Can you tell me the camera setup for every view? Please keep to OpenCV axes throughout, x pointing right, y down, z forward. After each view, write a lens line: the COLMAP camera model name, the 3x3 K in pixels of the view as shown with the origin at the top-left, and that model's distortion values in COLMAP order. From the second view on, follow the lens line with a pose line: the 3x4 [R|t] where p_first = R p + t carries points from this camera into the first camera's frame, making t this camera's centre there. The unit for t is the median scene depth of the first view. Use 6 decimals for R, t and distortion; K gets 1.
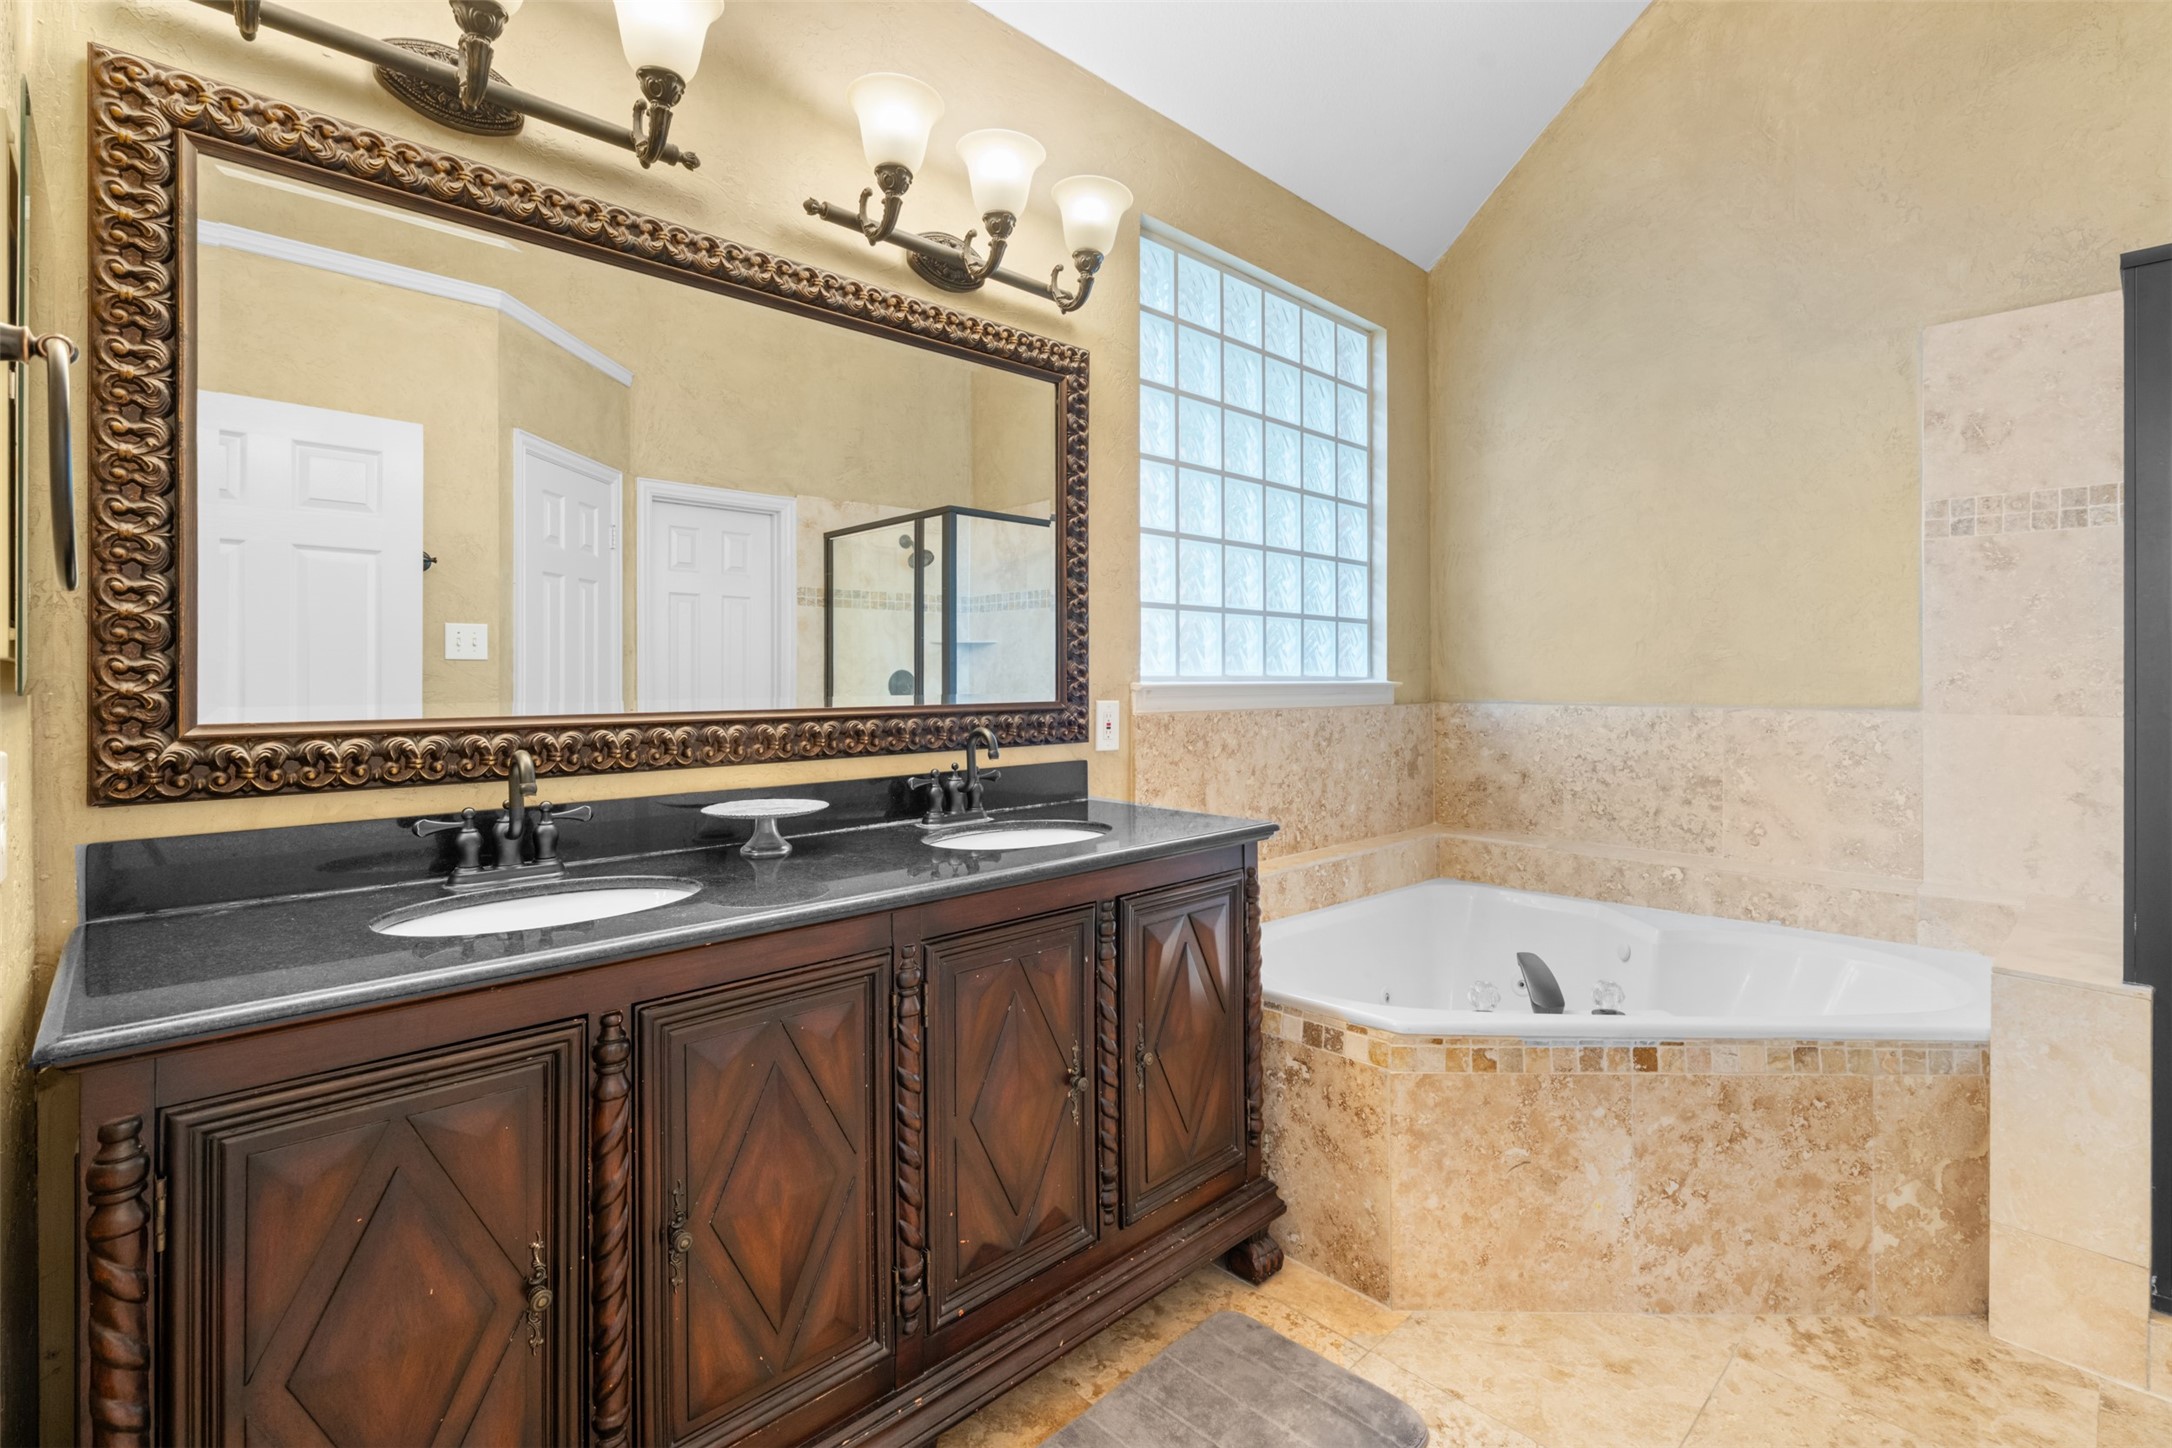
lens RADIAL K [[984.6, 0, 1100.6], [0, 984.6, 673.6], [0, 0, 1]] dist [-0.003612, 0.001403]
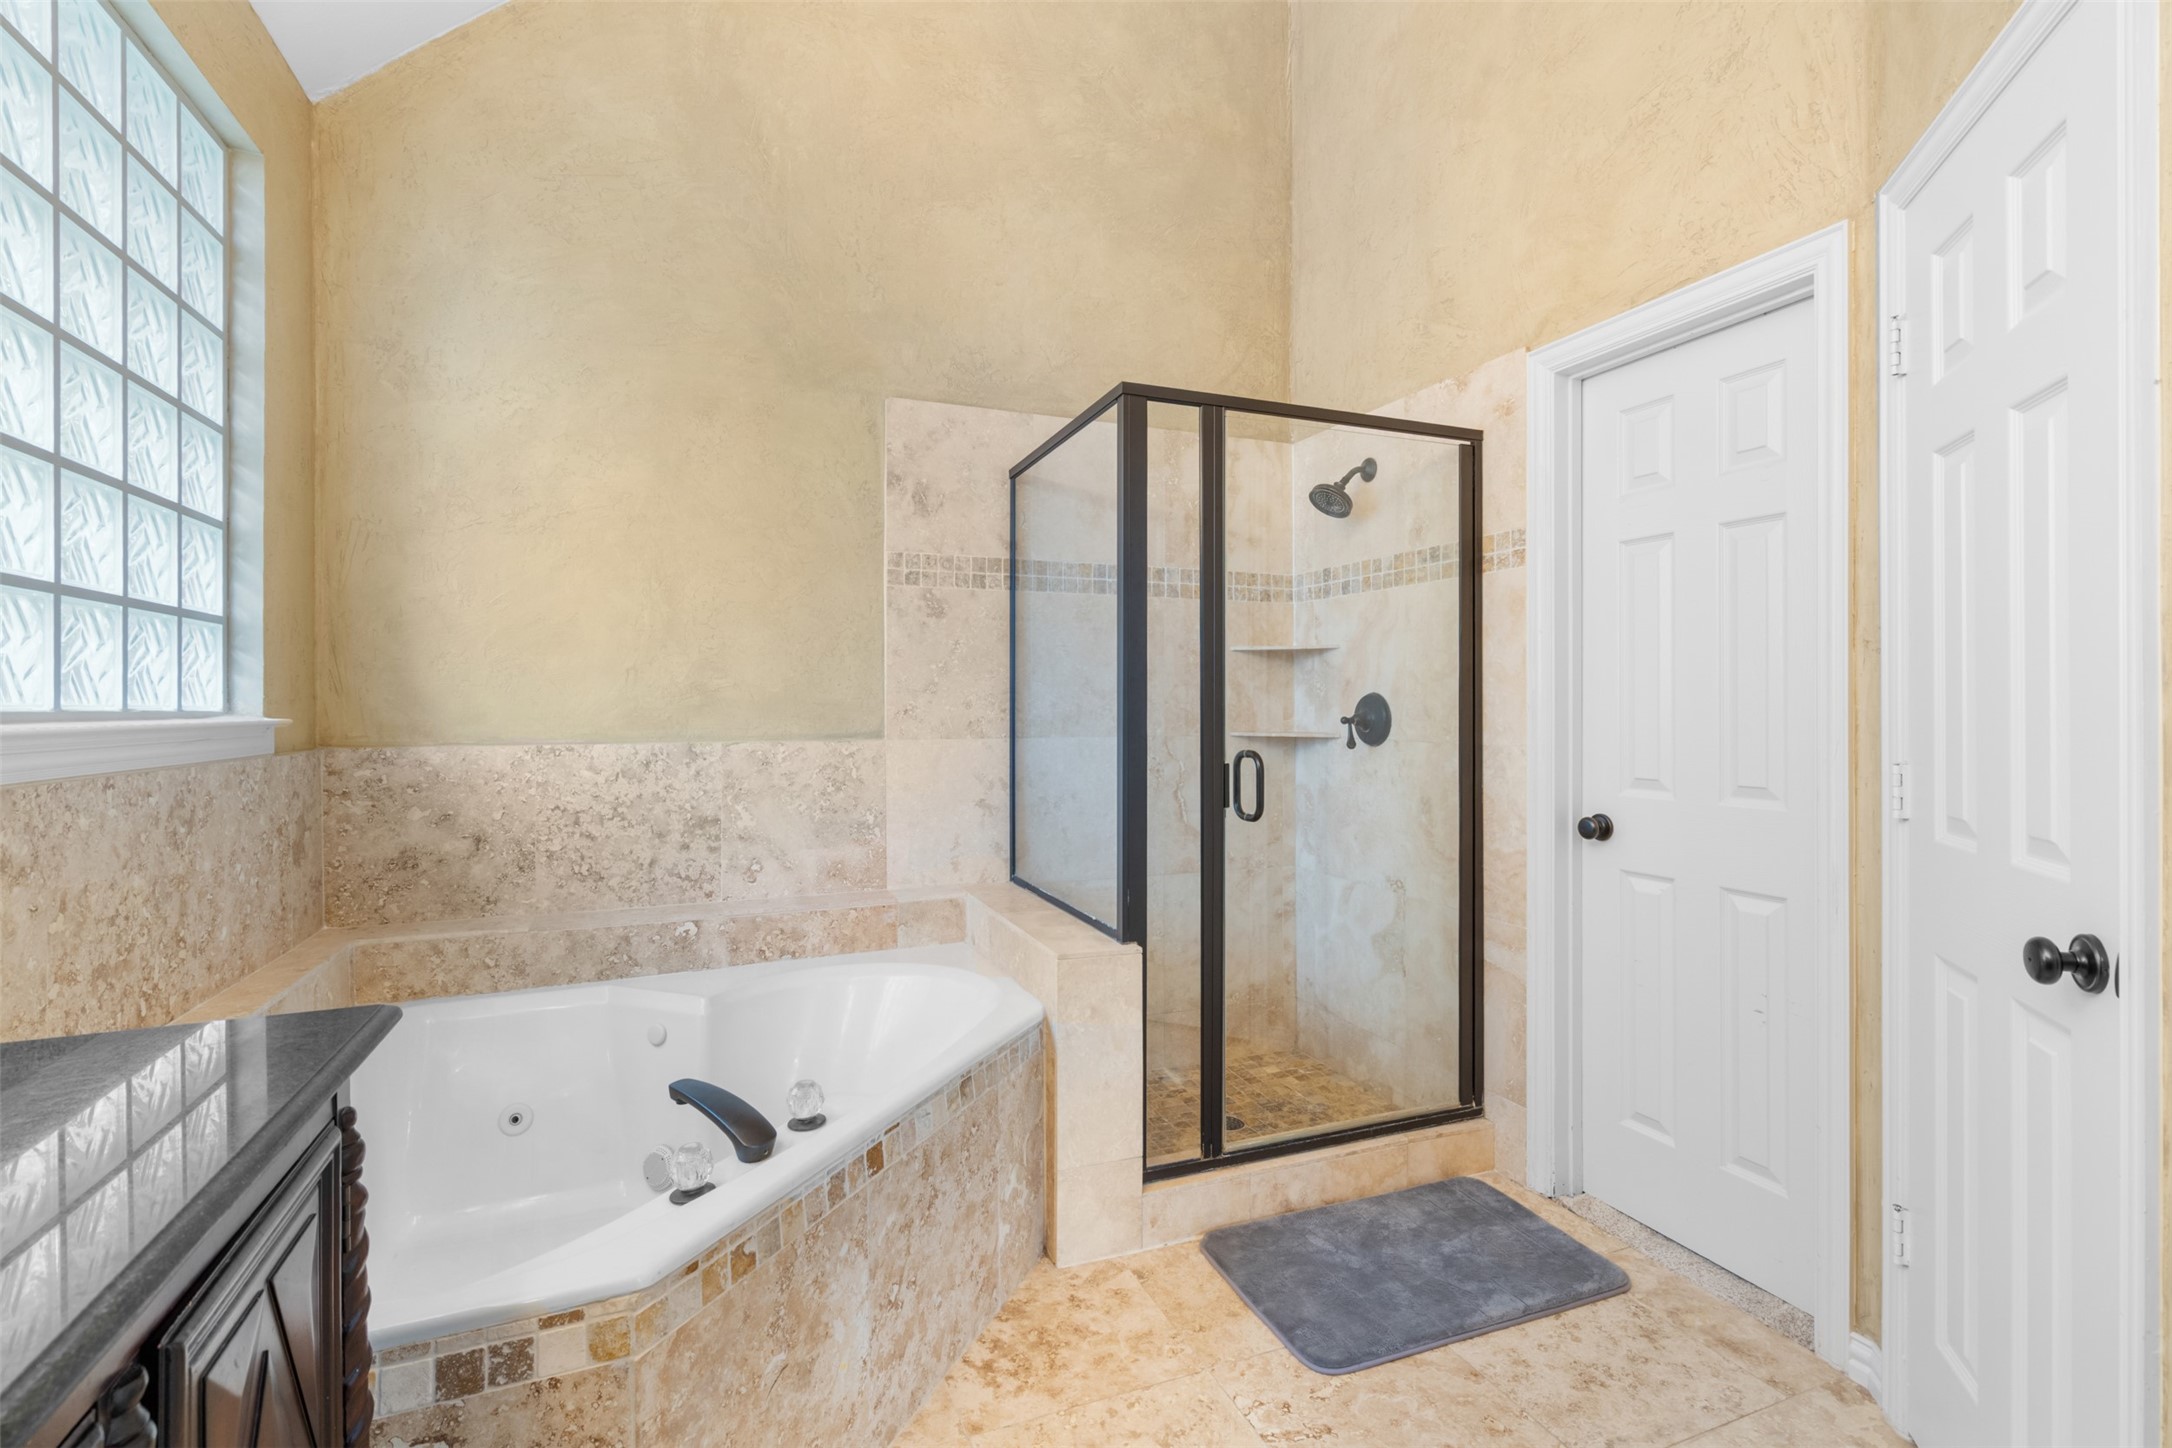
lens RADIAL K [[984.6, 0, 1083.7], [0, 984.6, 703.7], [0, 0, 1]] dist [-0.003612, 0.001403]
pose [[0.377920, -0.001423, 0.925837, -0.108552], [-0.000036, 0.999999, 0.001552, -0.002626], [-0.925838, -0.000619, 0.377920, 0.334101]]
